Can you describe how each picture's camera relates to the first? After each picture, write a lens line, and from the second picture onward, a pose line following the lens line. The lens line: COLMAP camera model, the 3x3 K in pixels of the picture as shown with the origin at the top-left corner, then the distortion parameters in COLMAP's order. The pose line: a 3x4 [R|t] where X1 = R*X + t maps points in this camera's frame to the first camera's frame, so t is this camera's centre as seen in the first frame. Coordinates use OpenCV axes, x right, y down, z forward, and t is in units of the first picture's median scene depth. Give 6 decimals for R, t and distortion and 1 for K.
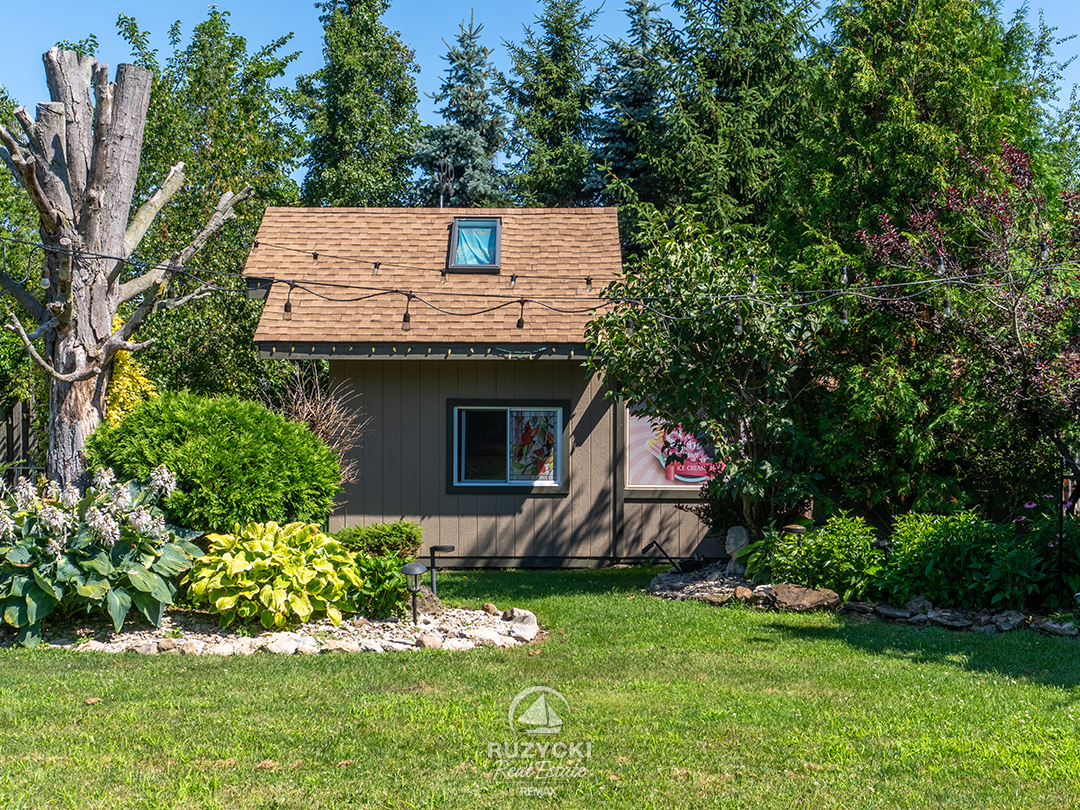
lens RADIAL K [[1379.4, 0, 540.0], [0, 1379.4, 405.0], [0, 0, 1]] dist [-0.027774, -0.007891]
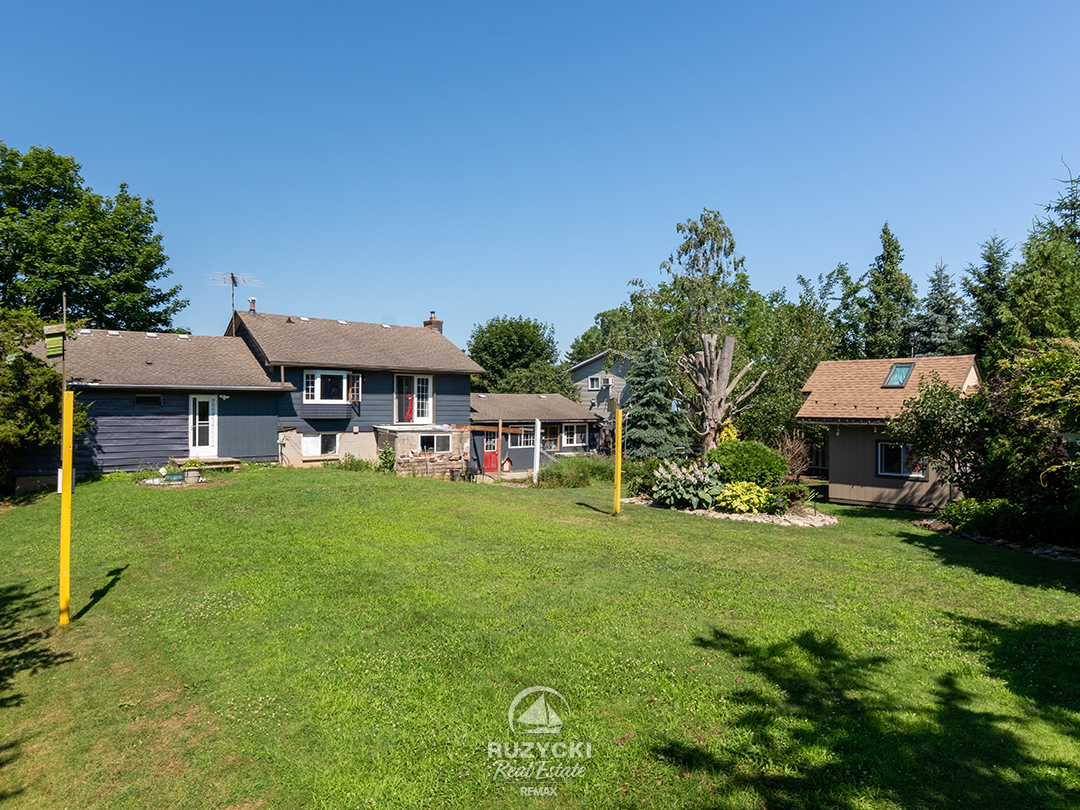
lens RADIAL K [[718.8, 0, 540.0], [0, 718.8, 405.0], [0, 0, 1]] dist [0.001198, 0.000689]
pose [[0.695187, 0.001781, -0.718827, 0.713761], [-0.009622, 0.999930, -0.006828, -0.083316], [0.718765, 0.011664, 0.695156, -0.558305]]
